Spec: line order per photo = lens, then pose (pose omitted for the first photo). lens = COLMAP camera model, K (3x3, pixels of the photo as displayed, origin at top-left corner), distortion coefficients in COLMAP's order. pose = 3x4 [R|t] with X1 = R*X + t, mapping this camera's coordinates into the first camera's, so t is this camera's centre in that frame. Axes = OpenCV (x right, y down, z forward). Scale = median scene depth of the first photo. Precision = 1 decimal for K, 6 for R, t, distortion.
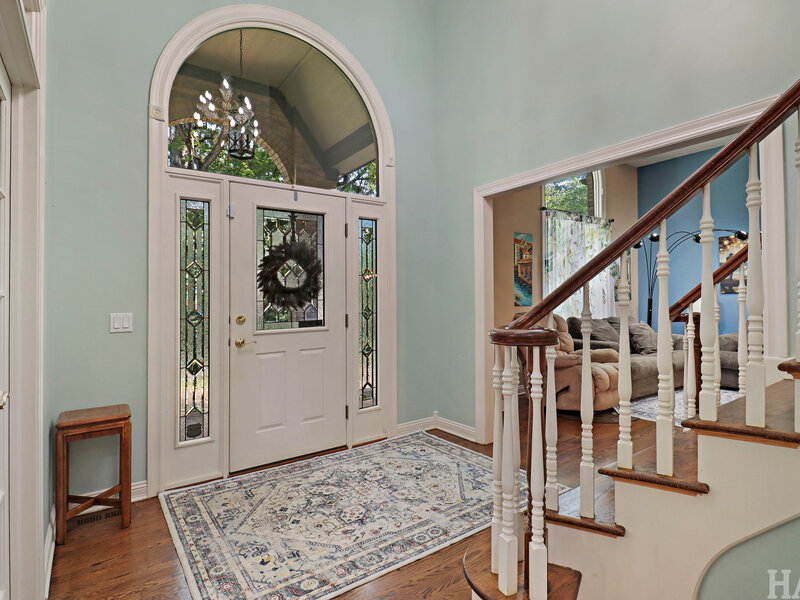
lens RADIAL K [[429.8, 0, 396.2], [0, 429.8, 294.6], [0, 0, 1]] dist [-0.004094, -0.006077]
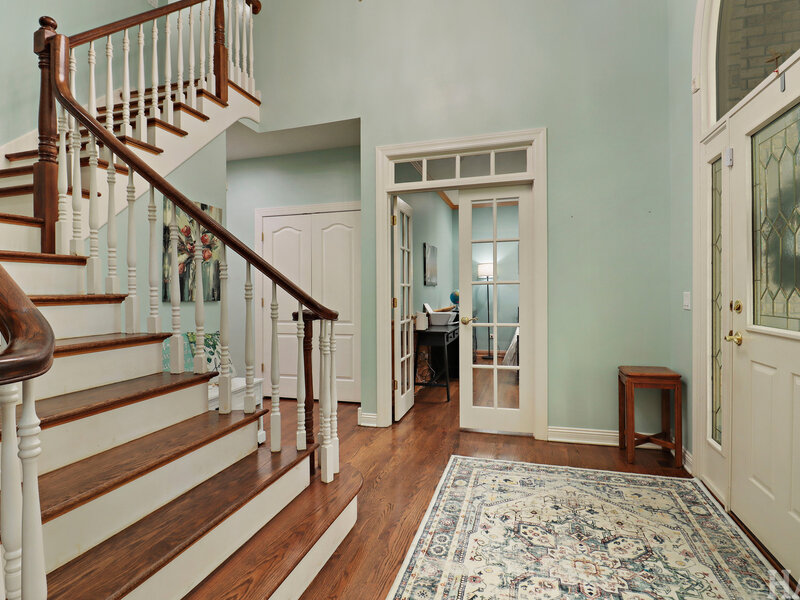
lens RADIAL K [[429.8, 0, 403.3], [0, 429.8, 299.9], [0, 0, 1]] dist [-0.004094, -0.006077]
pose [[-0.783798, 0.047265, -0.619214, 0.613934], [0.044843, 0.998804, 0.019478, 0.013486], [0.619395, -0.012501, -0.784980, 1.511575]]
